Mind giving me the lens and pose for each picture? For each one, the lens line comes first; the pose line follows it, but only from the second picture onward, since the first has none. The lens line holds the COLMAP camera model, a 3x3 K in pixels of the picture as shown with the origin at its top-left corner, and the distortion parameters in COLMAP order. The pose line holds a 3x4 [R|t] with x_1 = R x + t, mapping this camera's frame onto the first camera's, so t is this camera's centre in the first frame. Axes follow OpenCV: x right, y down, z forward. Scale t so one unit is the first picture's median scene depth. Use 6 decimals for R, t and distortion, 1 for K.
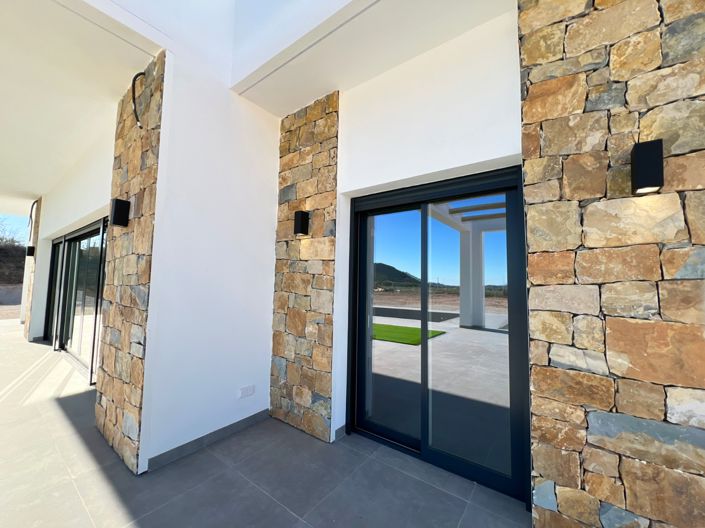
lens RADIAL K [[284.3, 0, 351.2], [0, 284.3, 262.8], [0, 0, 1]] dist [-0.001832, 0.001229]
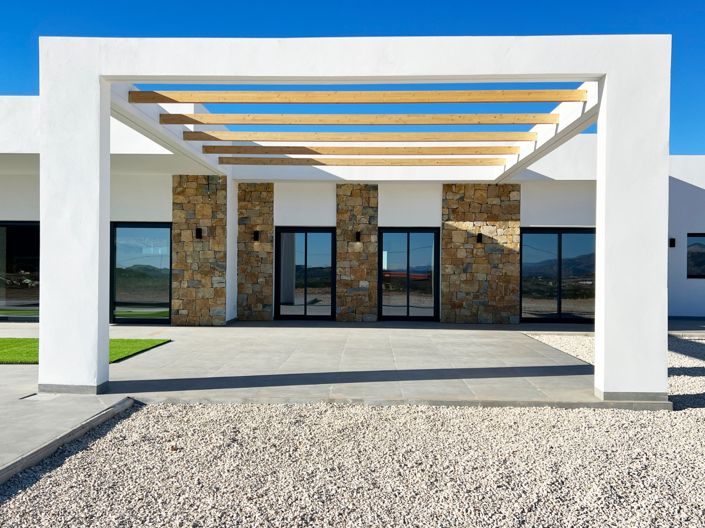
lens RADIAL K [[636.7, 0, 349.1], [0, 636.7, 267.0], [0, 0, 1]] dist [0.045502, -0.049061]
pose [[0.844390, -0.012949, 0.535572, -4.181250], [-0.029710, 0.997038, 0.070947, -0.498326], [-0.534904, -0.075819, 0.841504, -6.891951]]
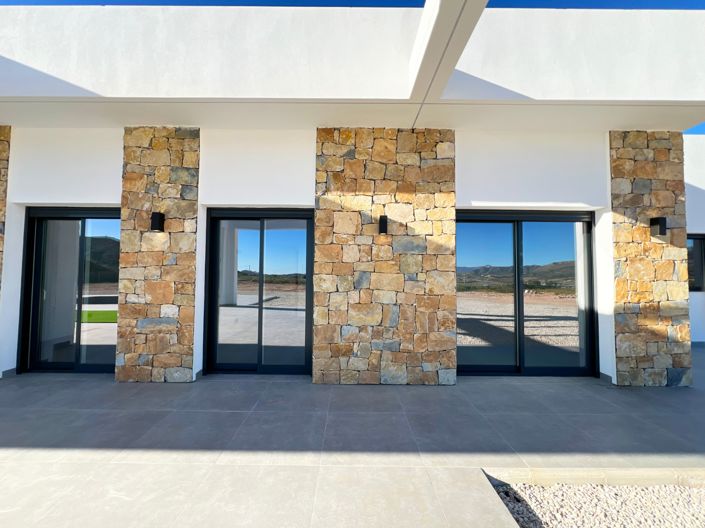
lens RADIAL K [[284.3, 0, 349.8], [0, 284.3, 264.4], [0, 0, 1]] dist [-0.001832, 0.001229]
pose [[0.806534, 0.010557, 0.591094, 0.784491], [-0.034144, 0.999003, 0.028745, -0.069244], [-0.590202, -0.043366, 0.806090, -1.811177]]
